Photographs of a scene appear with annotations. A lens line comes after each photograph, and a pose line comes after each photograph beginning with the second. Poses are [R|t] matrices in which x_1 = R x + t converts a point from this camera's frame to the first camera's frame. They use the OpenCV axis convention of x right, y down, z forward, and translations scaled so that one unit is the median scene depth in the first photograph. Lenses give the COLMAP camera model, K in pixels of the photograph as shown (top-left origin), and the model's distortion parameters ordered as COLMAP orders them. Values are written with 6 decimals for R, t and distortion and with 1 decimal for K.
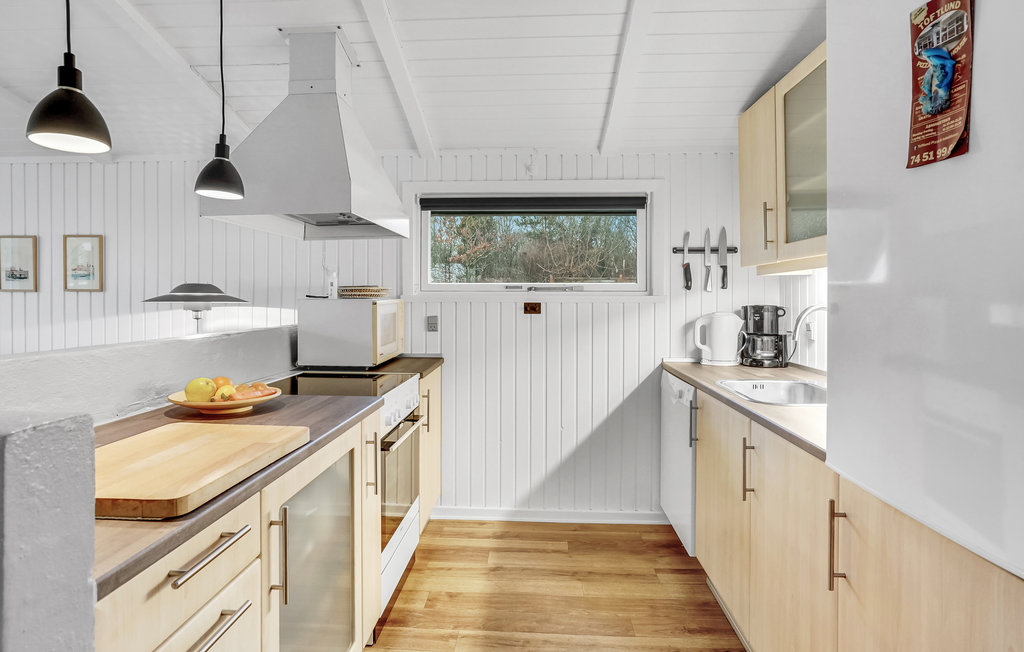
lens RADIAL K [[546.5, 0, 510.3], [0, 546.5, 304.7], [0, 0, 1]] dist [-0.055179, 0.037119]
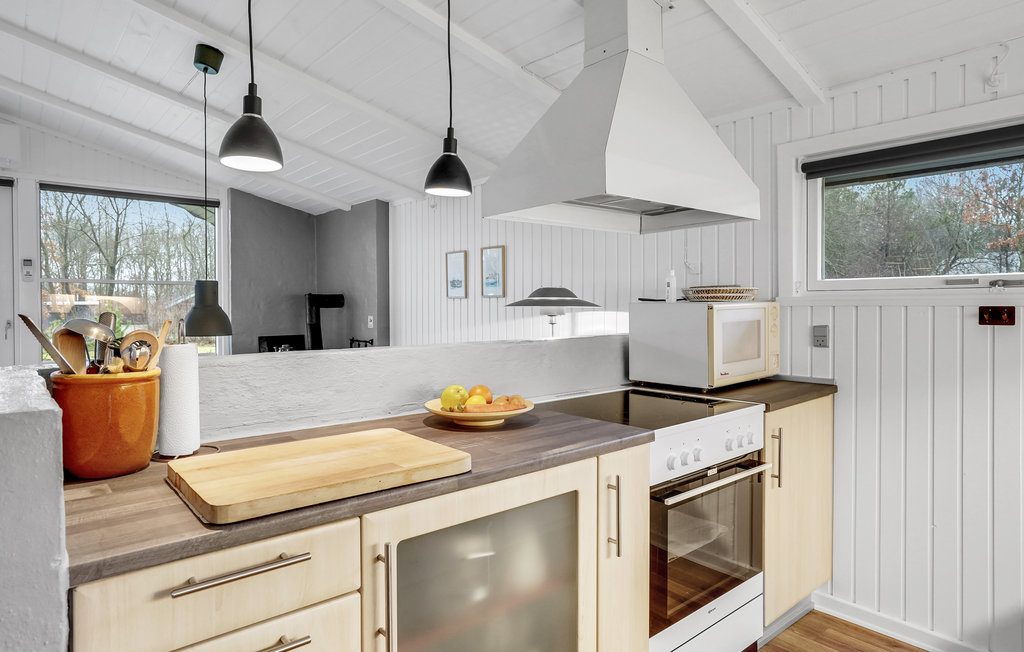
lens RADIAL K [[603.0, 0, 513.3], [0, 603.0, 313.8], [0, 0, 1]] dist [-0.031760, 0.026691]
pose [[0.693917, 0.006008, -0.720030, 0.161478], [-0.001106, 0.999973, 0.007278, 0.000076], [0.720054, -0.004254, 0.693904, 0.188750]]
